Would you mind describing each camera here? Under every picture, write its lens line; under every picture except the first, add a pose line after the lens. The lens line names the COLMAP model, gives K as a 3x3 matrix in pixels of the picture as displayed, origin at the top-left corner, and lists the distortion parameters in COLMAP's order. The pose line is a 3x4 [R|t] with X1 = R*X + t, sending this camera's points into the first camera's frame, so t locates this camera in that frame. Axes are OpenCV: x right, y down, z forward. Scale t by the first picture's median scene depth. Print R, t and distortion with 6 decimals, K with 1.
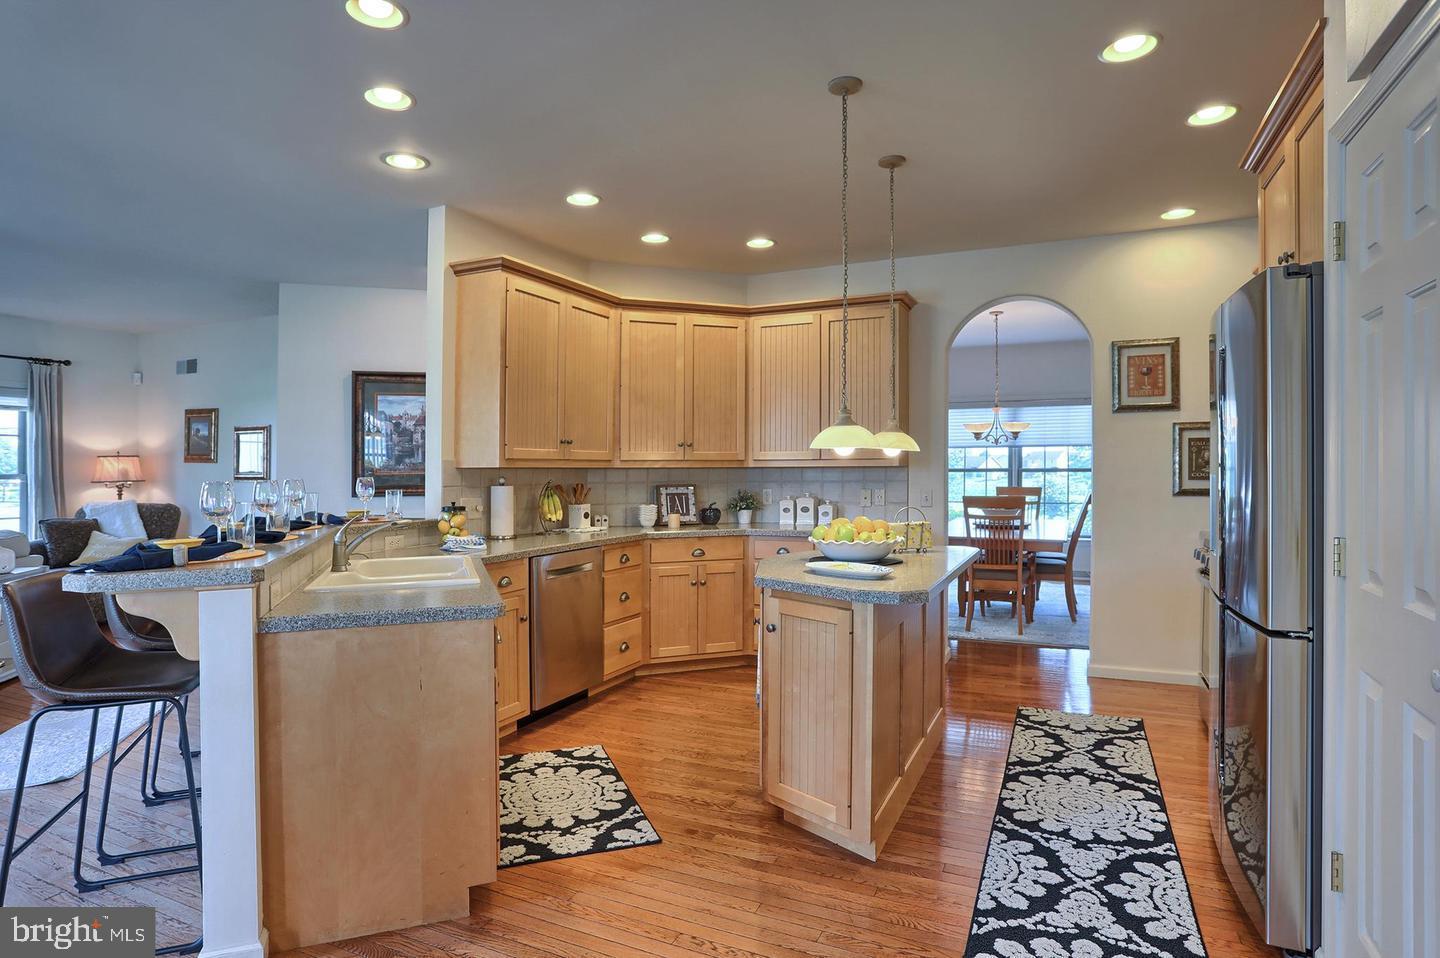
lens RADIAL K [[757.6, 0, 728.8], [0, 757.6, 463.9], [0, 0, 1]] dist [-0.043294, 0.007488]
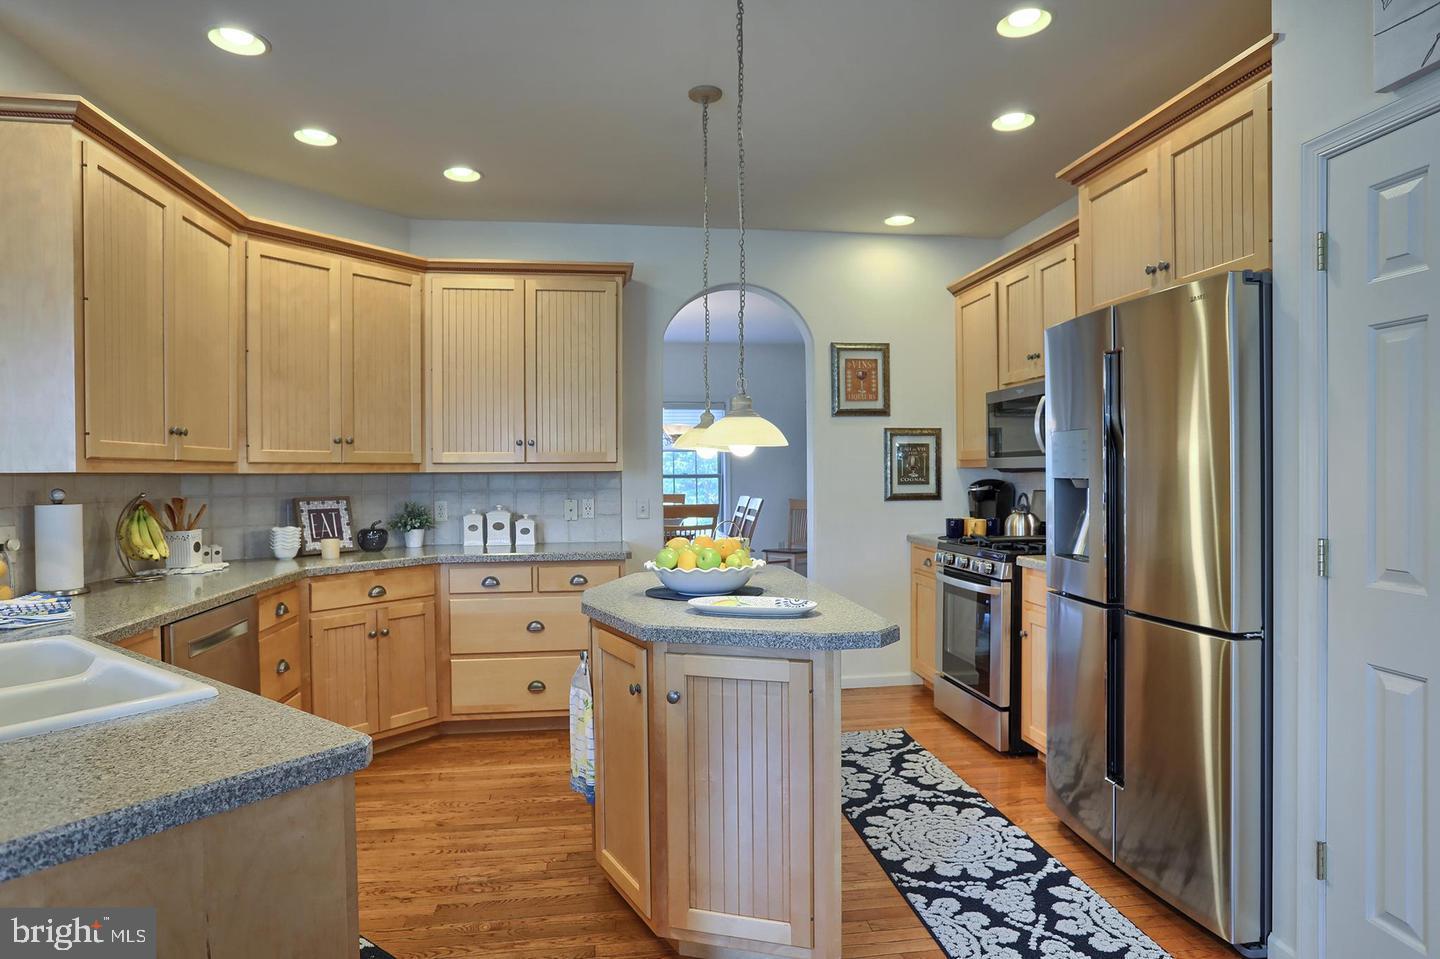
lens RADIAL K [[812.9, 0, 720.7], [0, 812.9, 482.1], [0, 0, 1]] dist [-0.049429, 0.012526]
pose [[0.845375, -0.006843, 0.534129, -0.179011], [-0.001025, 0.999895, 0.014431, 0.002059], [-0.534172, -0.012747, 0.845280, 0.191820]]
